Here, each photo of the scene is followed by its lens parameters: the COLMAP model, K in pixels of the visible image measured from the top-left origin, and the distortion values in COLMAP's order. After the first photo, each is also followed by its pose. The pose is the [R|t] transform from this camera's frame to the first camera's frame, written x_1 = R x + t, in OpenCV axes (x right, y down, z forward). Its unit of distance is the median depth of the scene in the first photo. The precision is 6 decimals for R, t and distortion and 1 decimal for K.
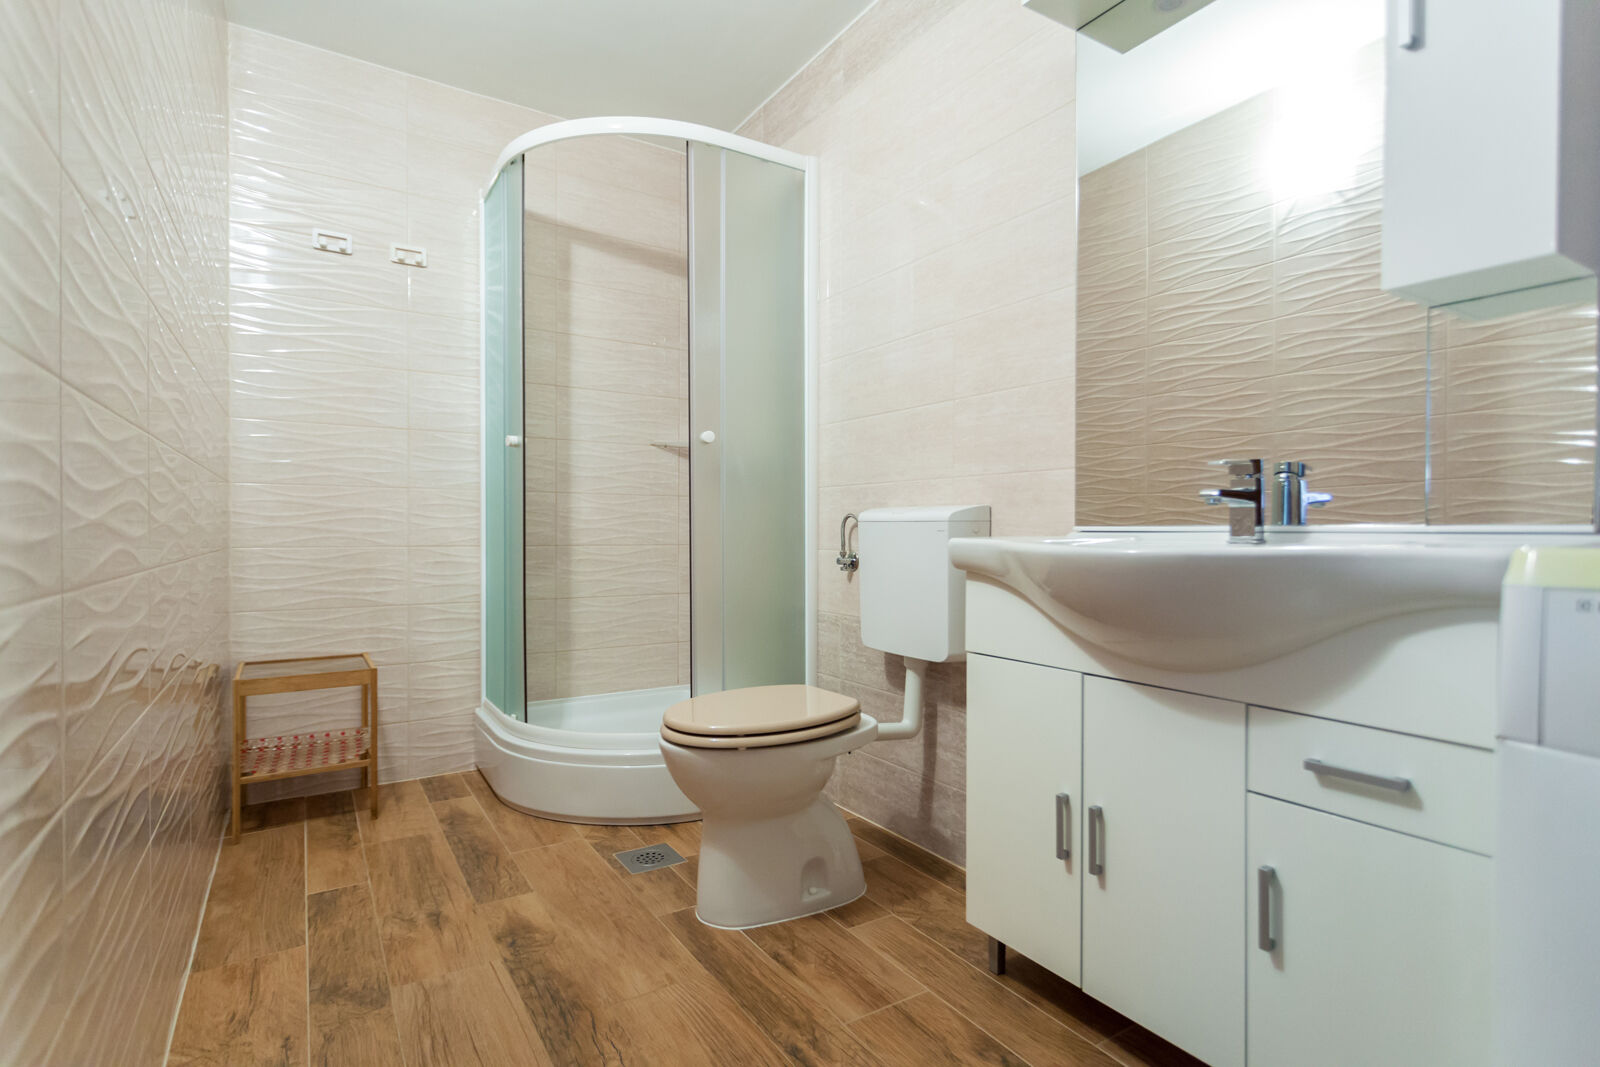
lens RADIAL K [[769.9, 0, 806.8], [0, 769.9, 544.0], [0, 0, 1]] dist [0.009201, 0.002667]
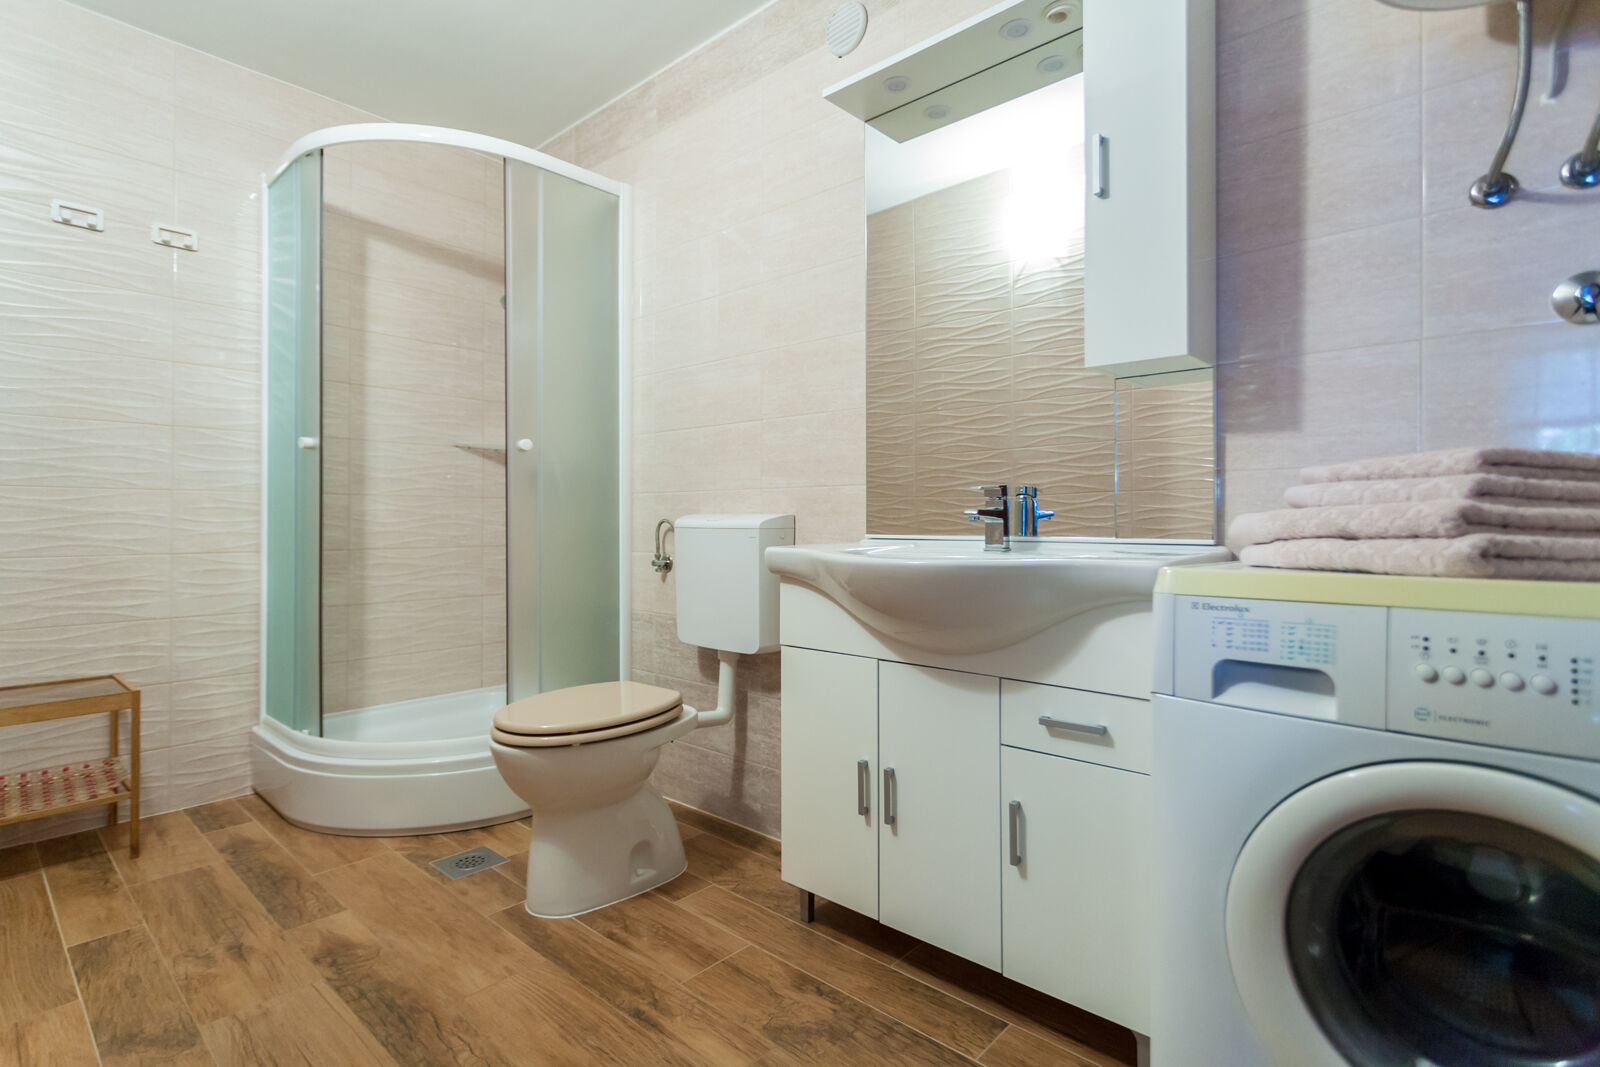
lens RADIAL K [[769.9, 0, 789.9], [0, 769.9, 521.4], [0, 0, 1]] dist [0.009201, 0.002667]
pose [[0.965266, -0.002799, 0.261255, -0.057803], [0.006247, 0.999904, -0.012367, -0.022121], [-0.261195, 0.013570, 0.965191, -0.085754]]
